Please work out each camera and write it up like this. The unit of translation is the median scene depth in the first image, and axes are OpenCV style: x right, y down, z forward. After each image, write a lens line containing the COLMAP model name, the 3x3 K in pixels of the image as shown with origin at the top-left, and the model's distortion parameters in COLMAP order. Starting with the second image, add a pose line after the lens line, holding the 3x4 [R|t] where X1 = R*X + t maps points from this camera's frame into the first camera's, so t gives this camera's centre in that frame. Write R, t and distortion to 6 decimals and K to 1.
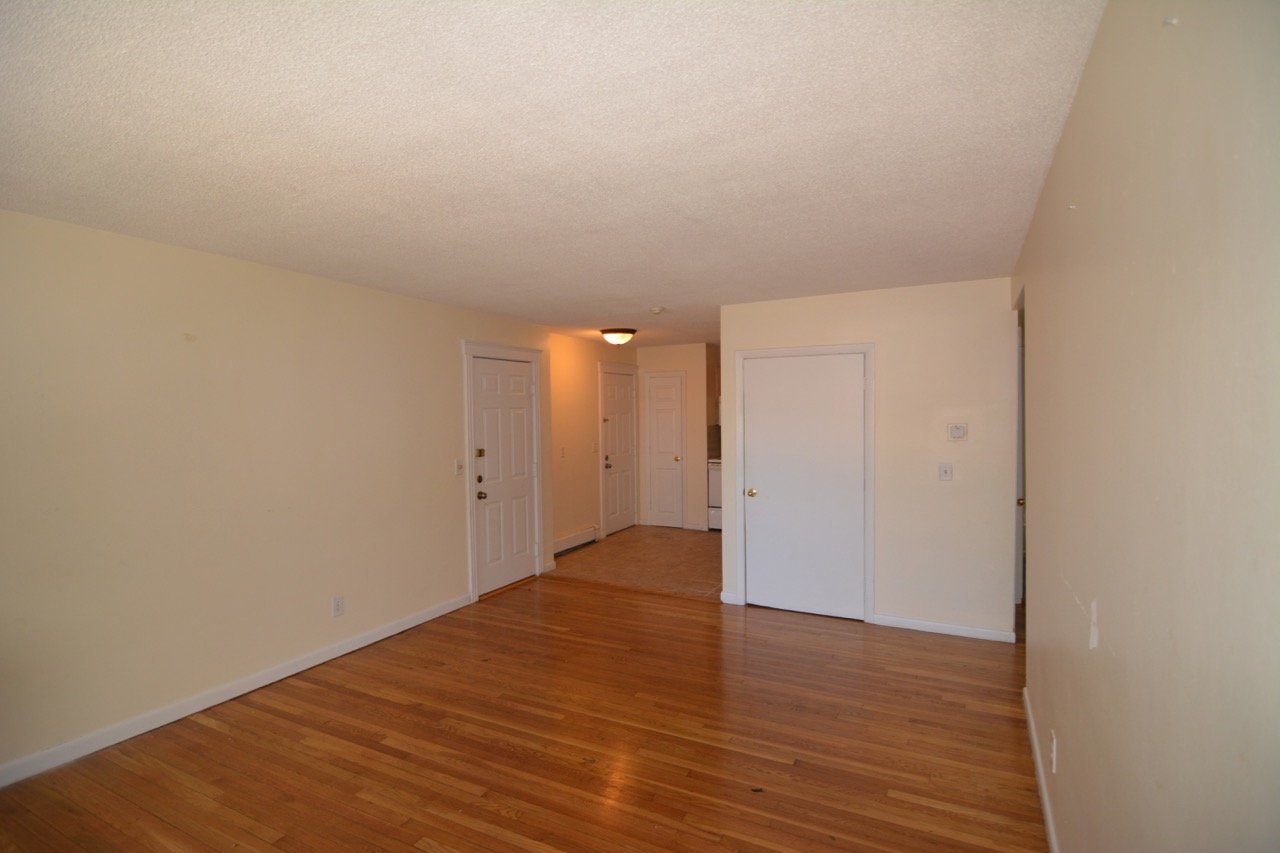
lens RADIAL K [[615.5, 0, 635.9], [0, 615.5, 427.3], [0, 0, 1]] dist [-0.000834, -0.000087]
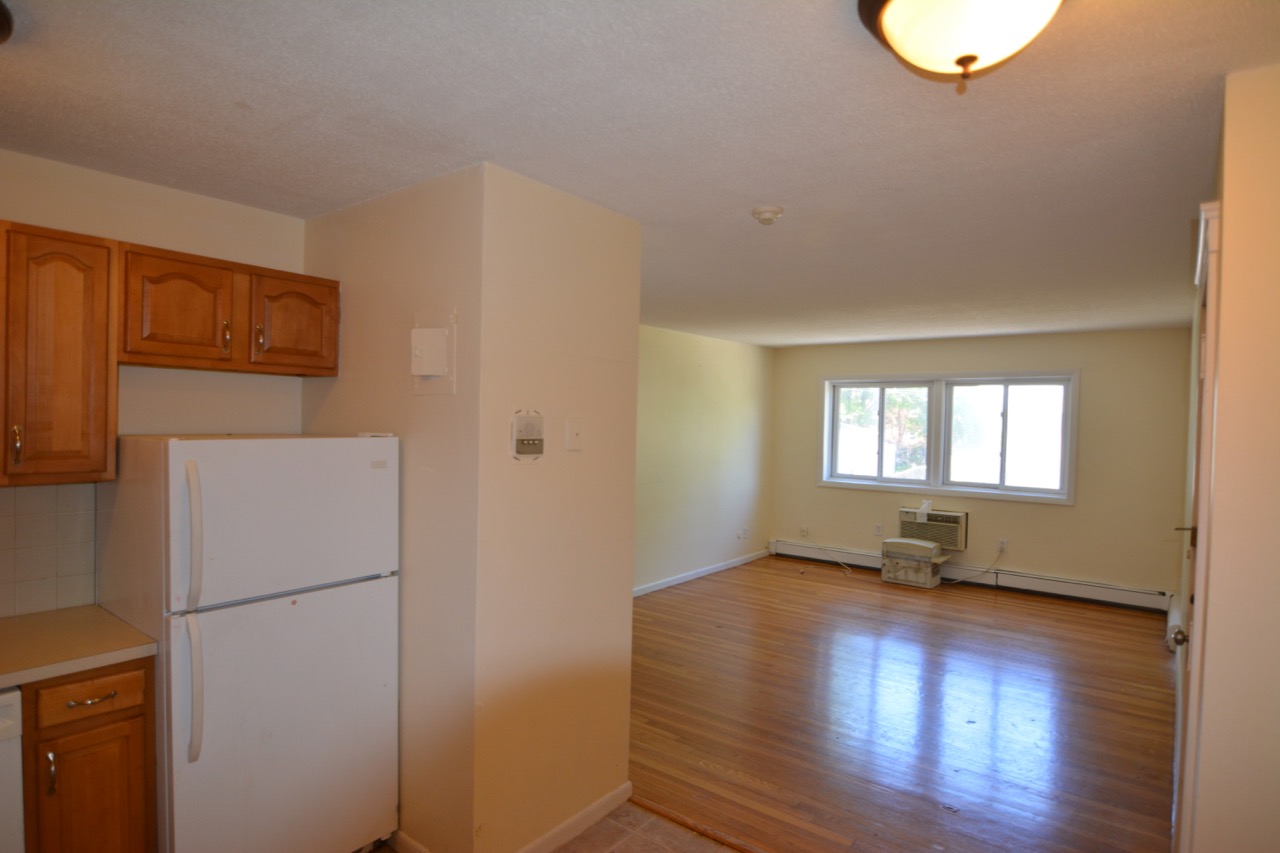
lens RADIAL K [[691.4, 0, 626.0], [0, 691.4, 432.4], [0, 0, 1]] dist [-0.002828, -0.010340]
pose [[-0.981746, -0.013412, 0.189725, 0.060573], [-0.005174, 0.999025, 0.043846, -0.075582], [-0.190128, 0.042064, -0.980858, 2.404681]]
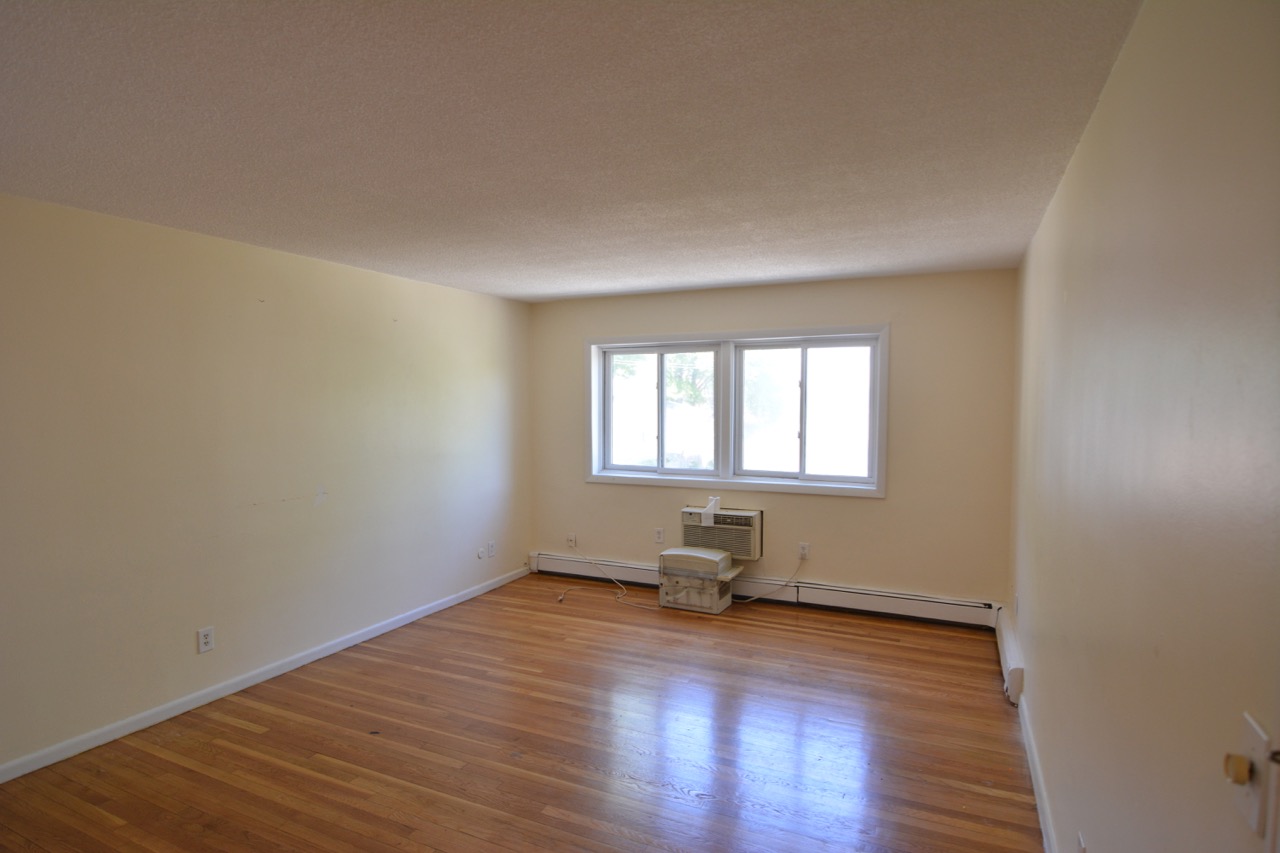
lens RADIAL K [[683.1, 0, 627.5], [0, 683.1, 430.1], [0, 0, 1]] dist [0.003256, -0.016708]
pose [[-0.999365, 0.012347, -0.033415, -0.192143], [0.010071, 0.997672, 0.067452, -0.049092], [0.034170, 0.067073, -0.997163, 1.753326]]
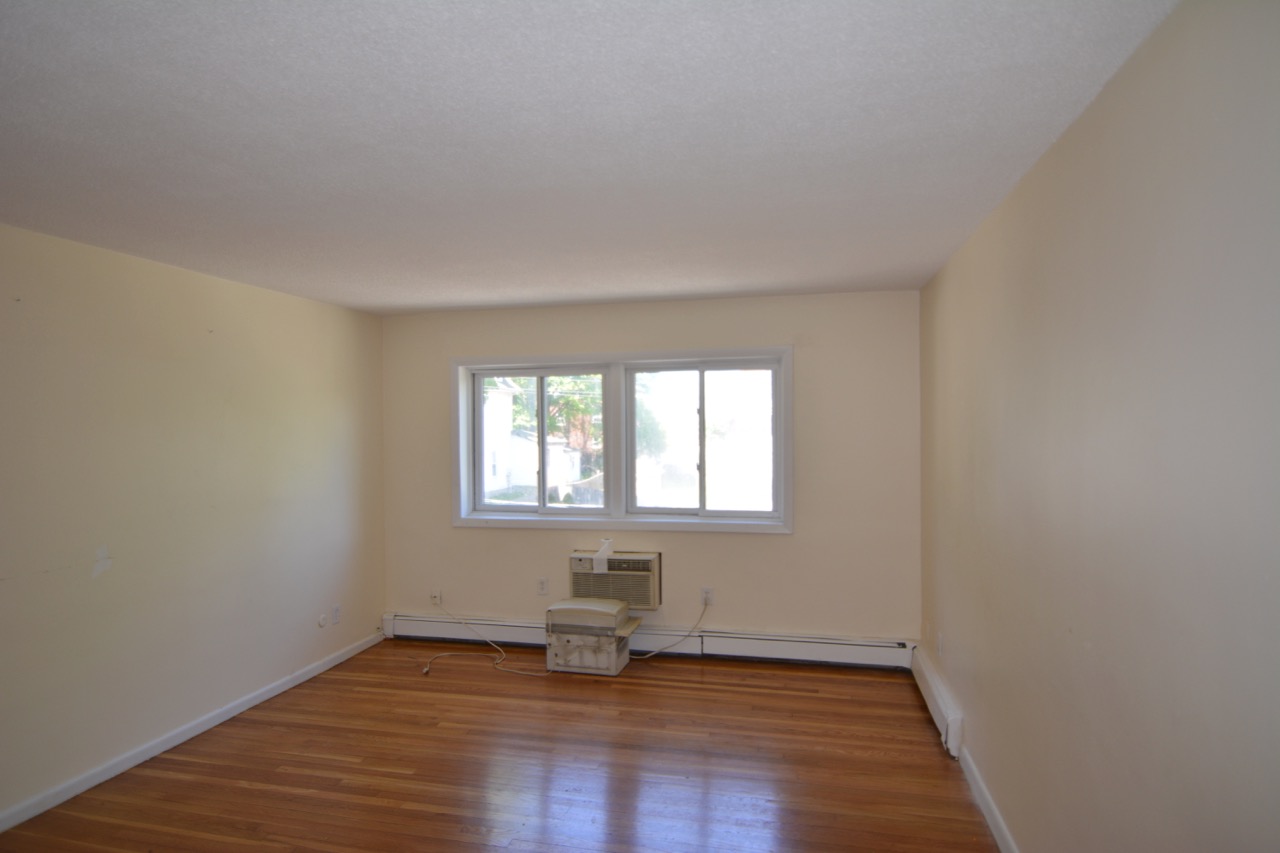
lens RADIAL K [[723.8, 0, 627.2], [0, 723.8, 430.1], [0, 0, 1]] dist [0.000964, -0.011714]
pose [[-0.970057, 0.020704, -0.241992, -0.130188], [0.014268, 0.999497, 0.028319, -0.048590], [0.242457, 0.024018, -0.969865, 1.618474]]
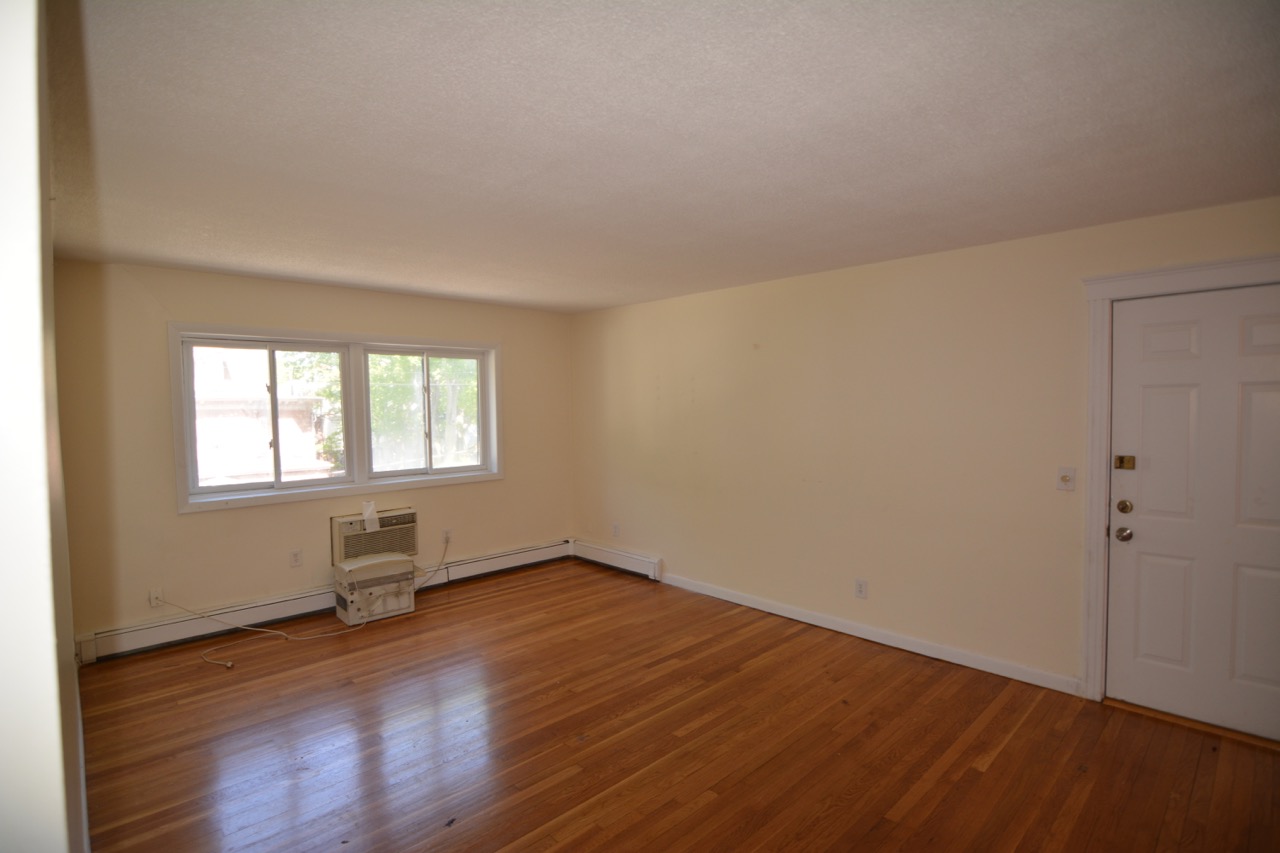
lens RADIAL K [[625.2, 0, 628.2], [0, 625.2, 430.3], [0, 0, 1]] dist [-0.002382, -0.009799]
pose [[-0.330803, 0.053134, -0.942203, 0.731560], [-0.005716, 0.998283, 0.058303, -0.033425], [0.943682, 0.024672, -0.329932, 1.188368]]
